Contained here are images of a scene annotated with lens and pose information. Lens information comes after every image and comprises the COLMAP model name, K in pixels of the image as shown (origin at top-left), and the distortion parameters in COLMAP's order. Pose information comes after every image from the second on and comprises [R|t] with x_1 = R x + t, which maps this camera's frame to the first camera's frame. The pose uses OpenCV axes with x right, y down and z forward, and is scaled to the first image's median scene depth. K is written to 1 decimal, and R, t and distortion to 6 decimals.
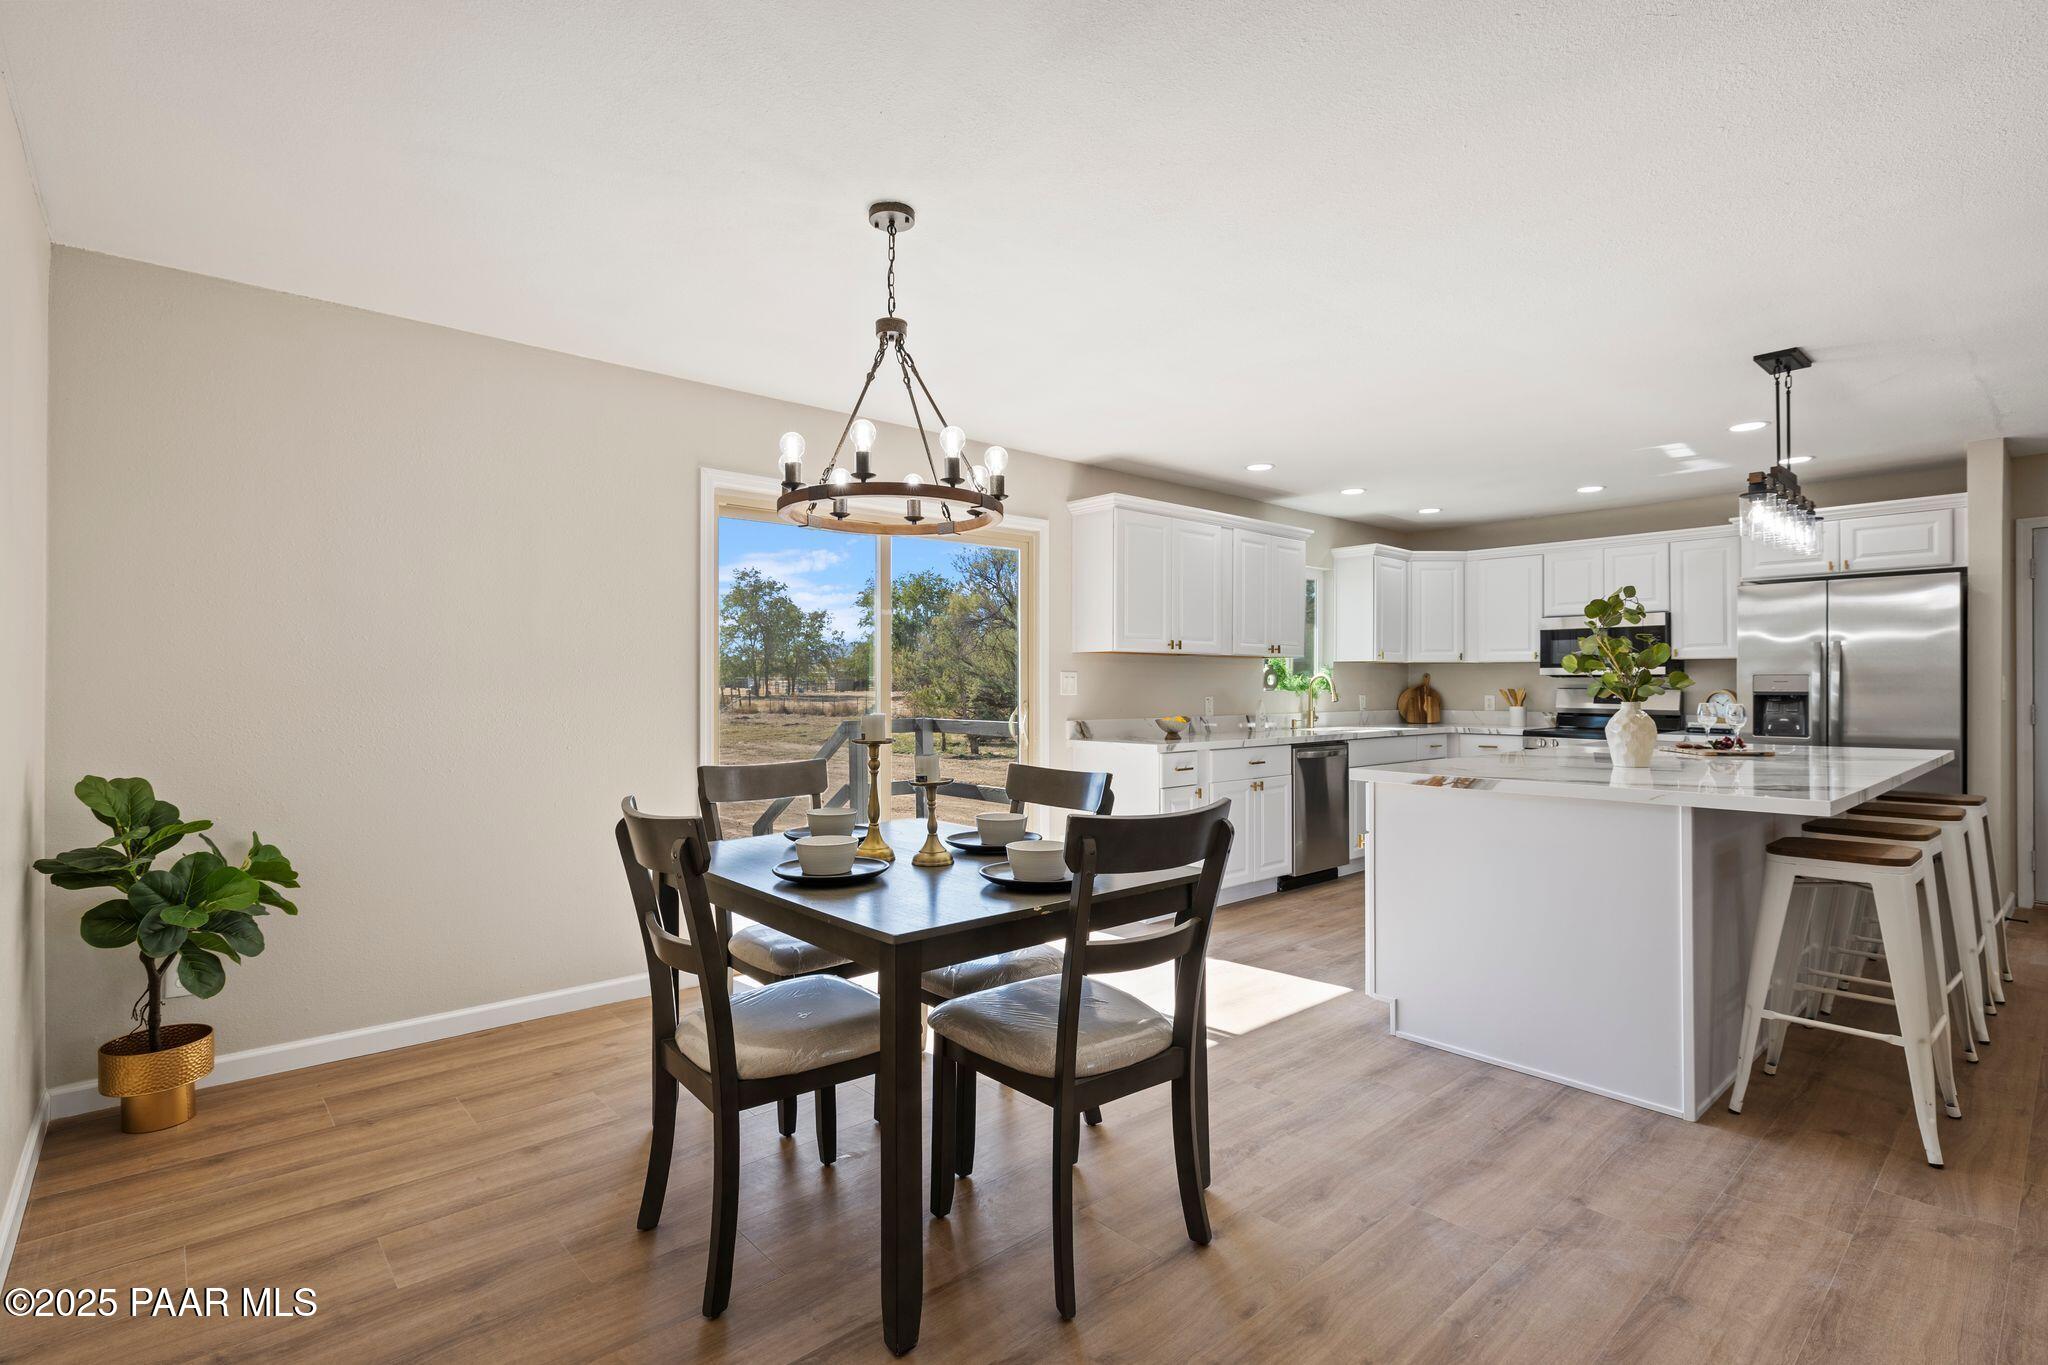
lens RADIAL K [[989.6, 0, 1020.5], [0, 989.6, 689.1], [0, 0, 1]] dist [-0.004574, 0.001716]
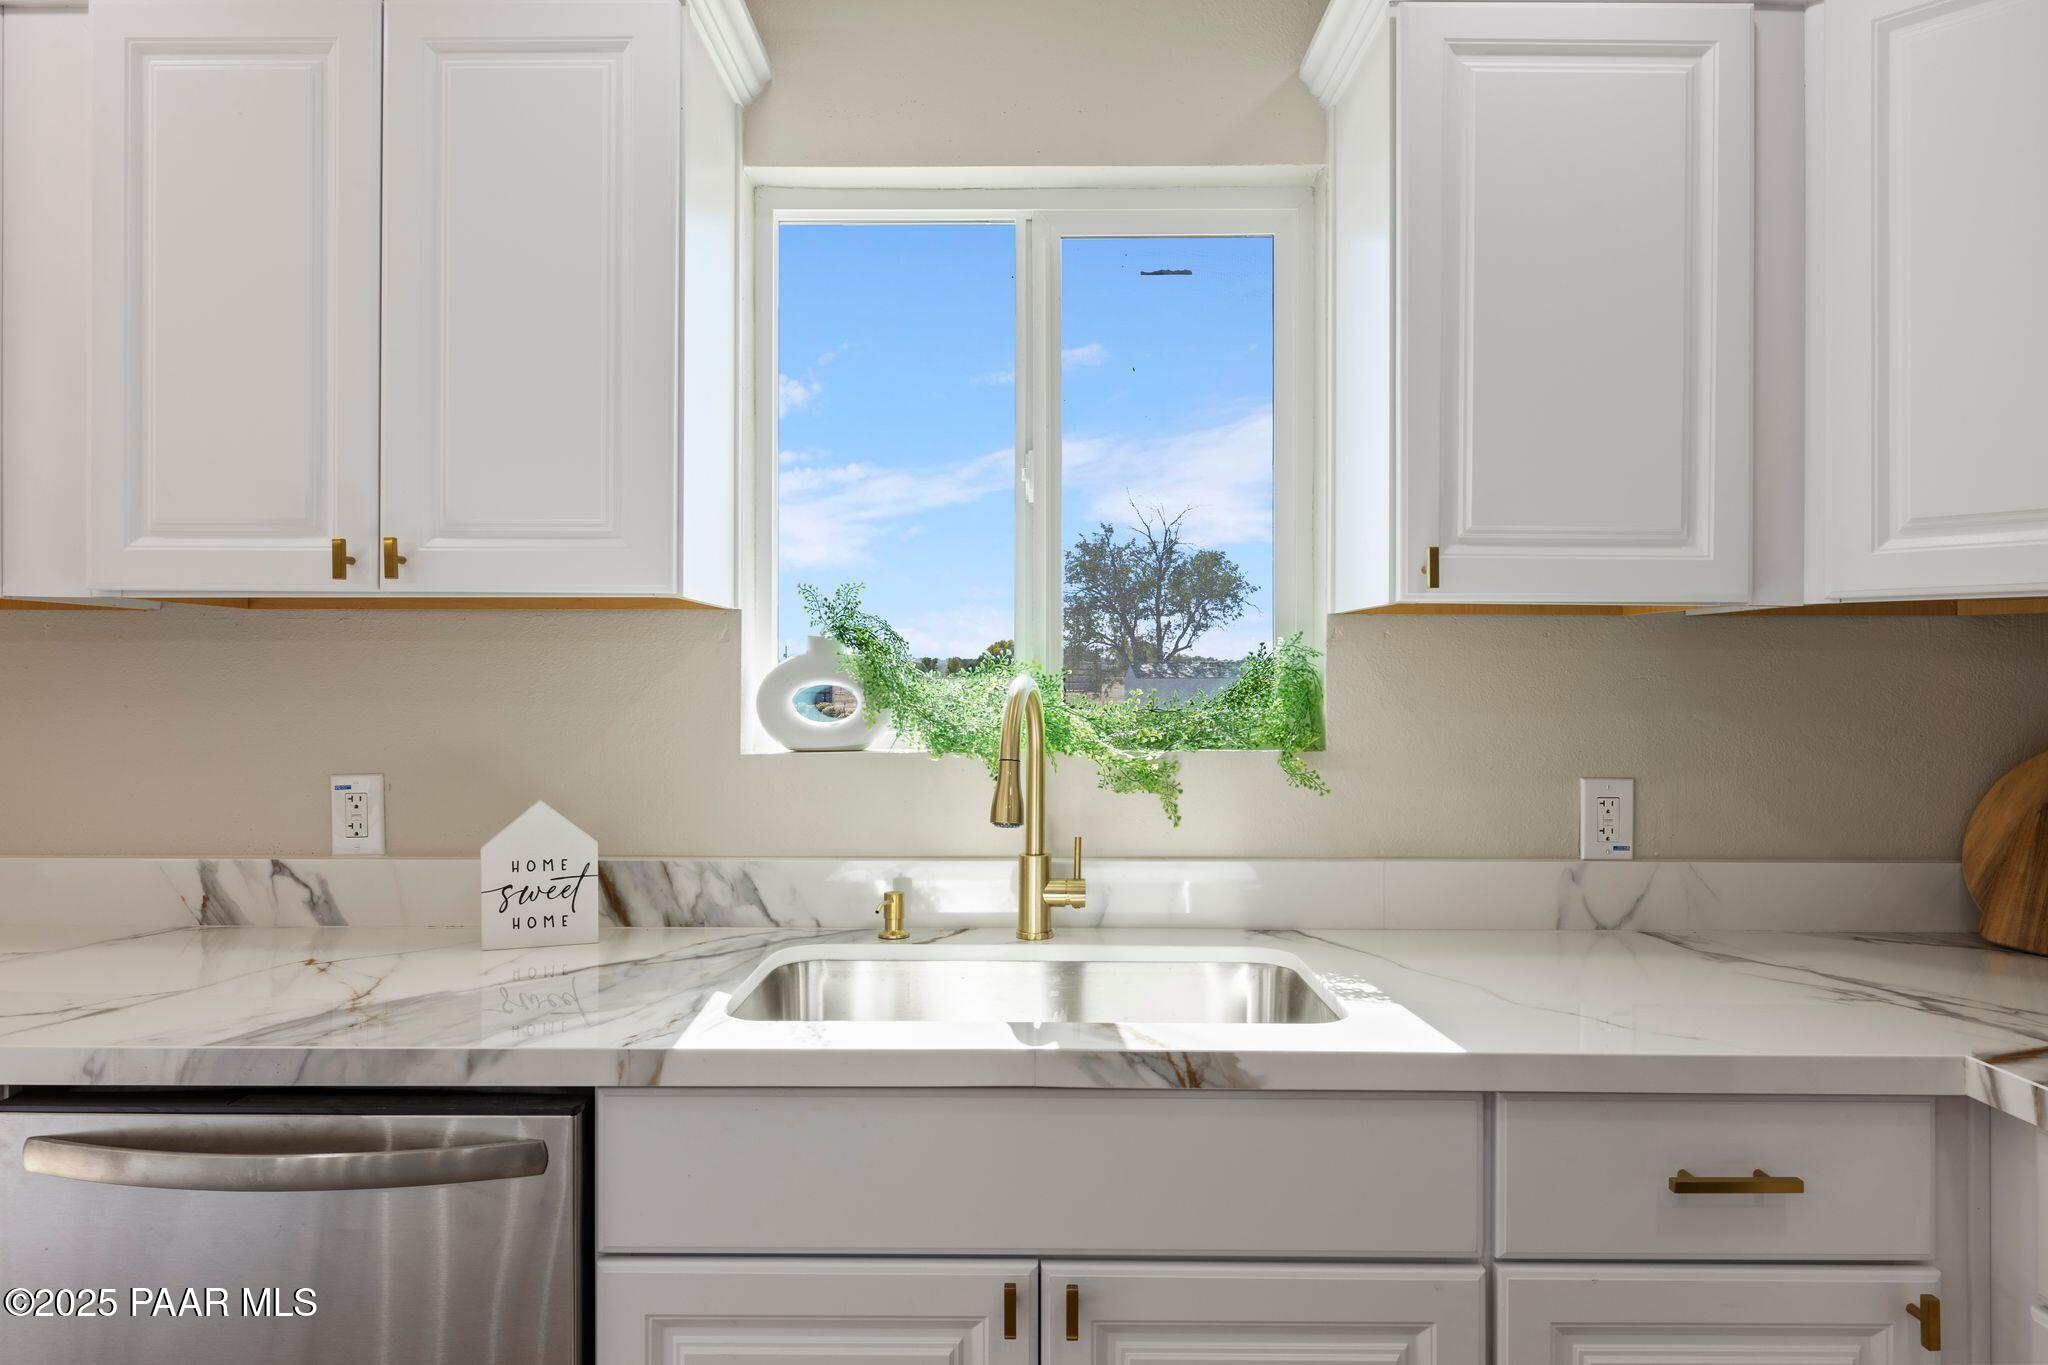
lens RADIAL K [[1285.2, 0, 1009.8], [0, 1285.2, 693.9], [0, 0, 1]] dist [-0.012720, -0.001491]
pose [[0.733741, 0.007222, -0.679391, 0.611997], [-0.002984, 0.999968, 0.007407, -0.017918], [0.679423, -0.003407, 0.733739, 1.038026]]
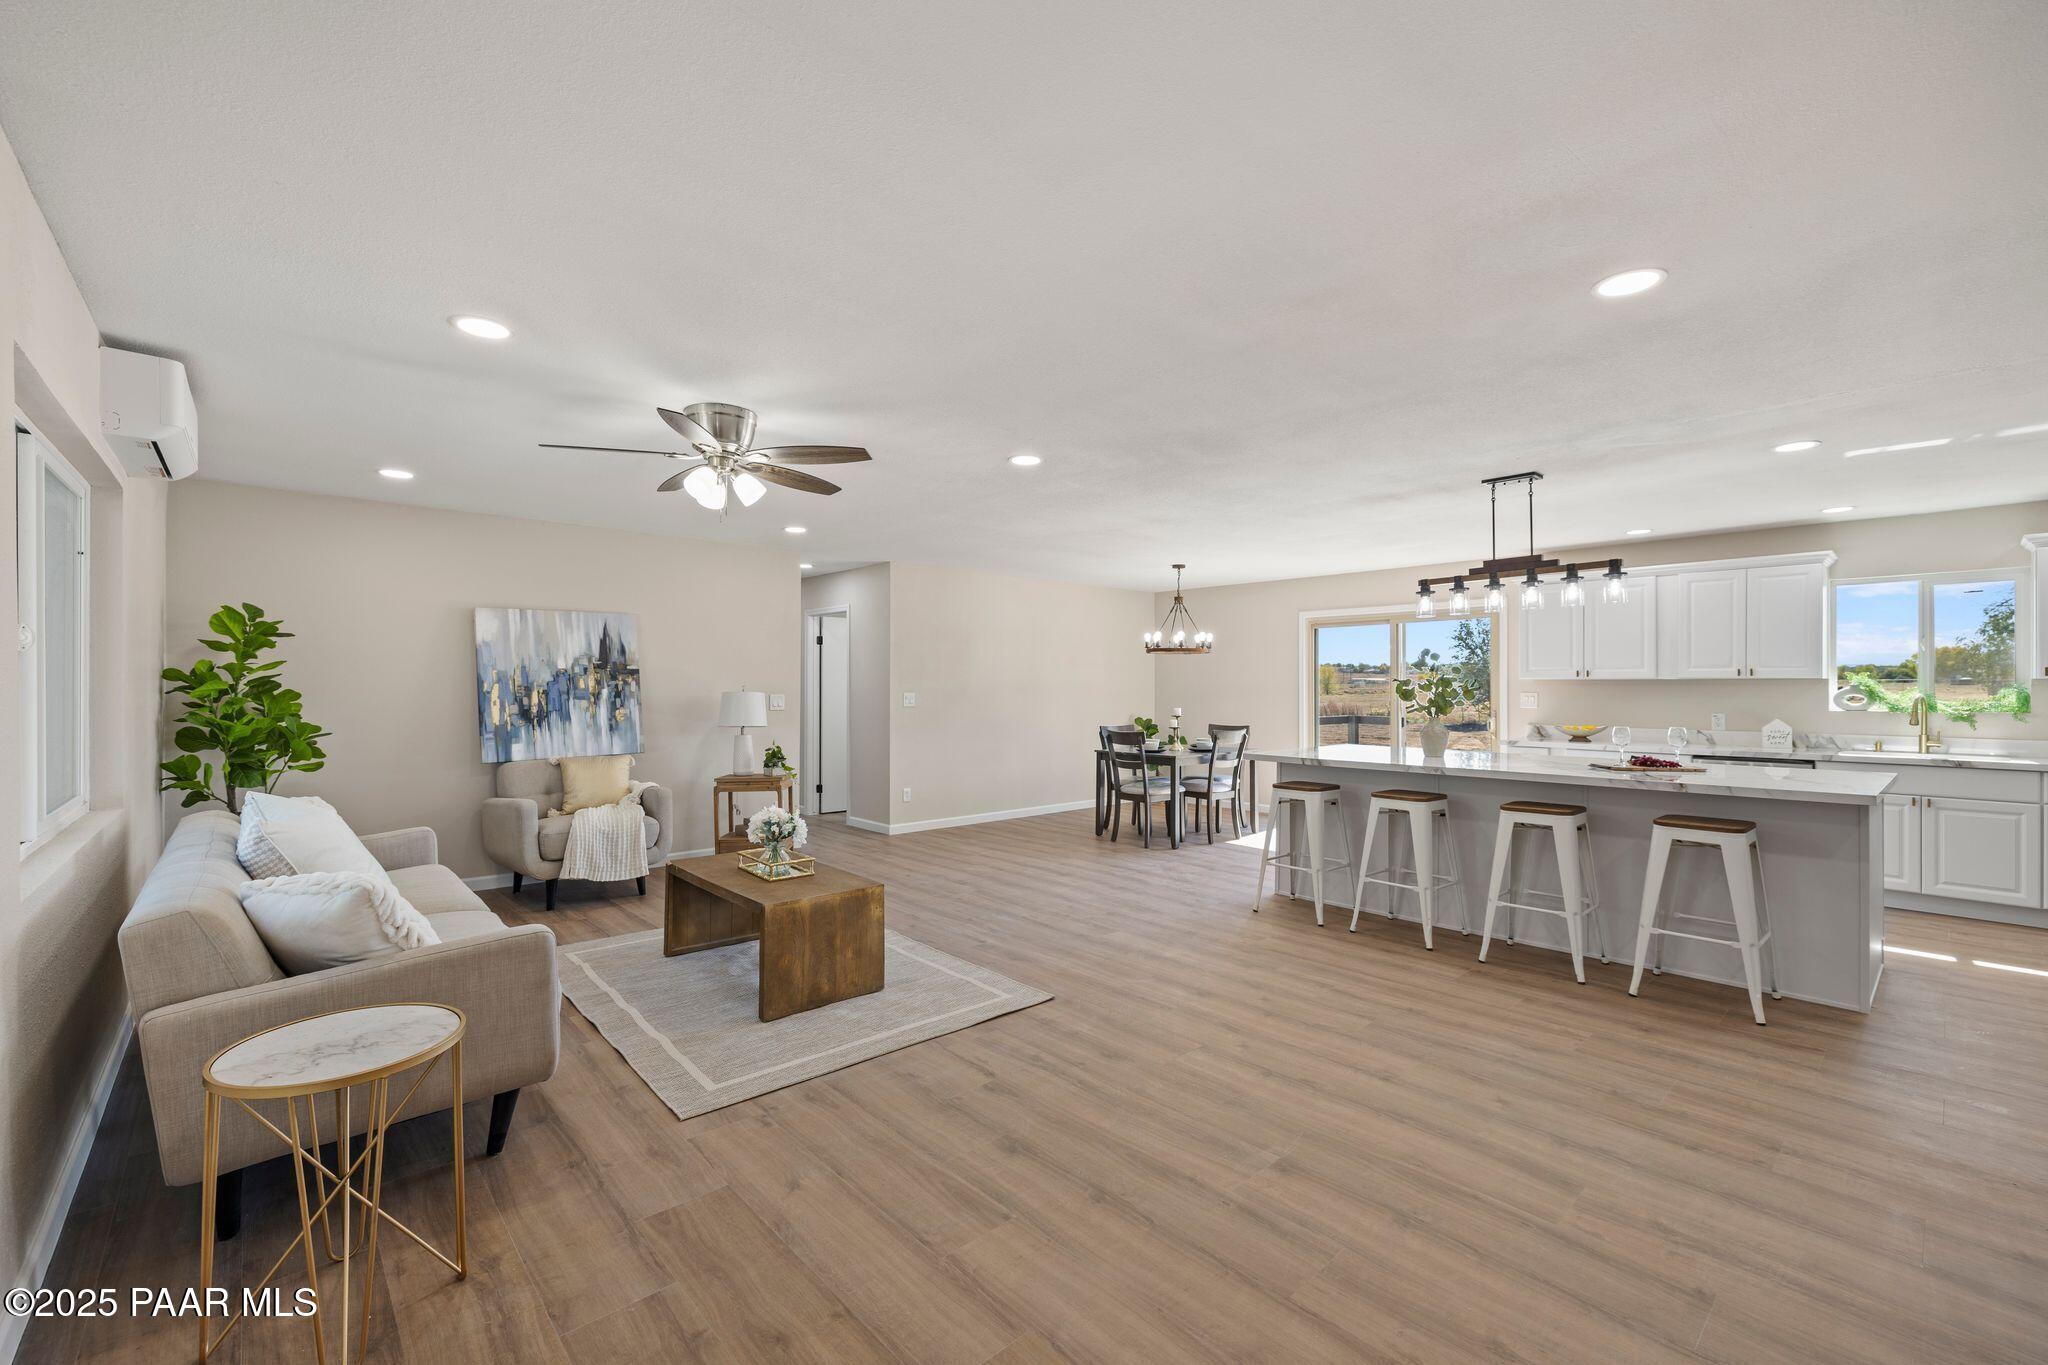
lens RADIAL K [[853.8, 0, 1026.3], [0, 853.8, 682.0], [0, 0, 1]] dist [-0.001962, 0.000362]
pose [[0.006370, -0.004800, -0.999968, 1.400436], [-0.004826, 0.999977, -0.004831, -0.024459], [0.999968, 0.004856, 0.006347, 0.211262]]
